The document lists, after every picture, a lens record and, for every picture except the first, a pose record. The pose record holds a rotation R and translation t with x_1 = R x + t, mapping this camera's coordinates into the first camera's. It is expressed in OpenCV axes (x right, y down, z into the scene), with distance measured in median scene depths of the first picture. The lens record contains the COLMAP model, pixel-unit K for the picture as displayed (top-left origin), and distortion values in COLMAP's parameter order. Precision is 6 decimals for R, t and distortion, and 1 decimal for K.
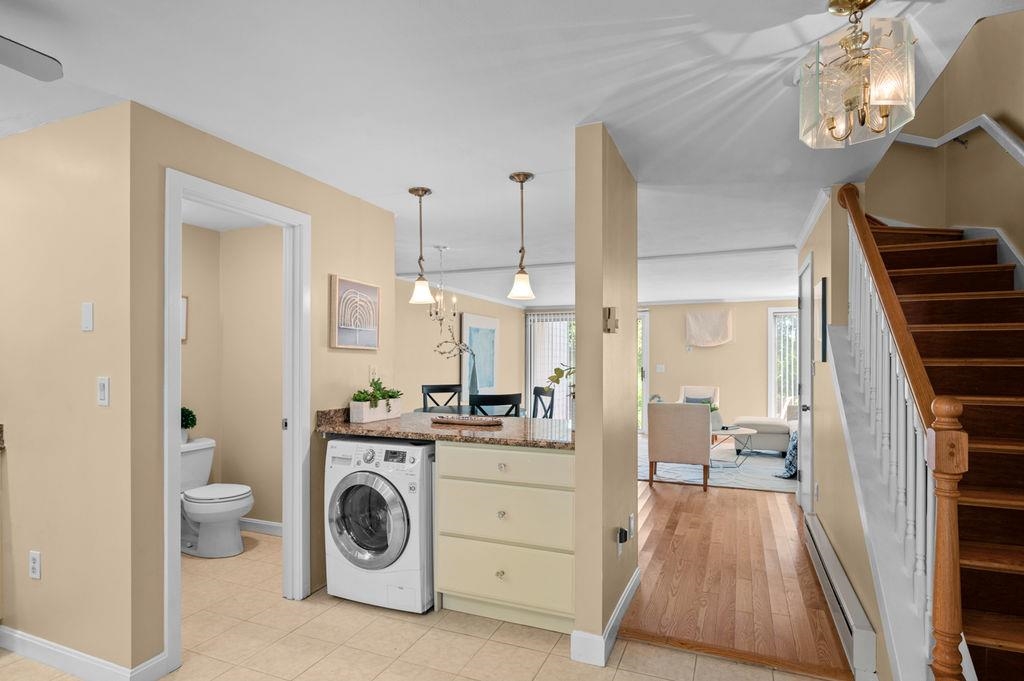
lens RADIAL K [[539.7, 0, 512.4], [0, 539.7, 357.3], [0, 0, 1]] dist [-0.012270, 0.000440]
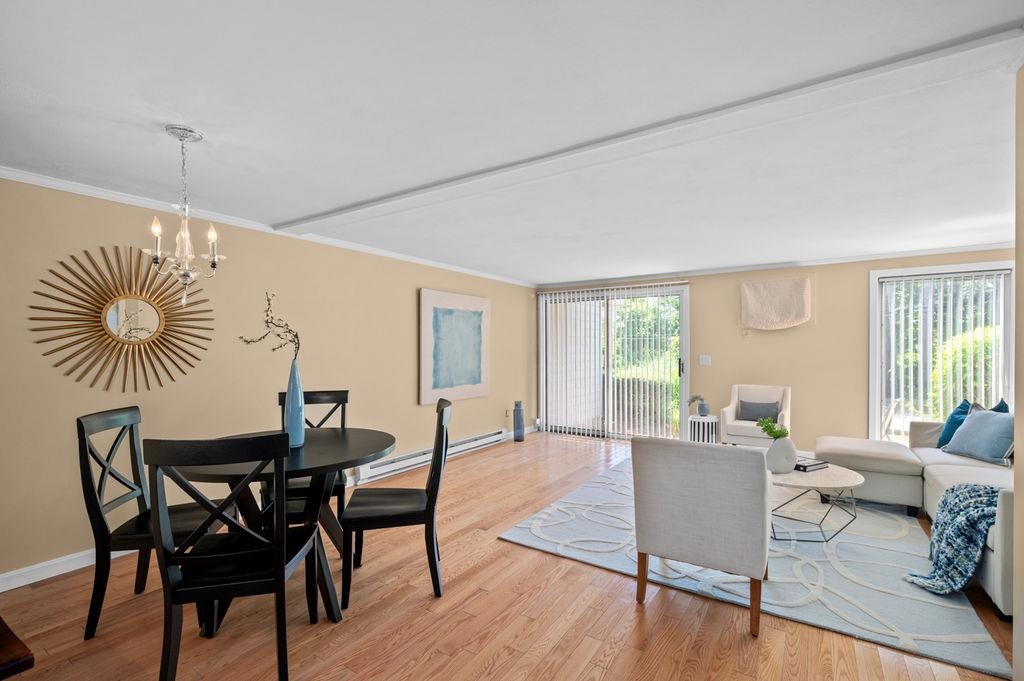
lens RADIAL K [[460.1, 0, 517.3], [0, 460.1, 349.1], [0, 0, 1]] dist [0.001116, 0.000199]
pose [[0.984834, -0.005297, -0.173419, 0.282237], [0.006710, 0.999949, 0.007566, -0.002673], [0.173370, -0.008615, 0.984819, 0.718297]]
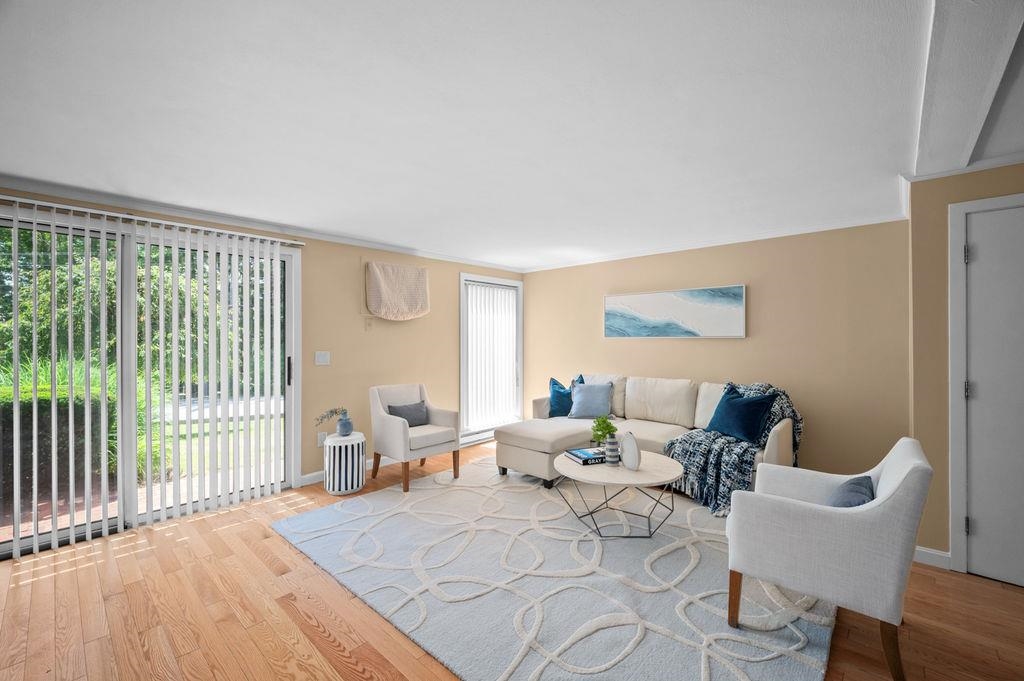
lens RADIAL K [[427.8, 0, 509.6], [0, 427.8, 336.1], [0, 0, 1]] dist [-0.000404, -0.000395]
pose [[0.336849, 0.003531, 0.941552, -0.137722], [-0.001344, 0.999994, -0.003269, -0.000781], [-0.941558, -0.000164, 0.336851, 1.485715]]
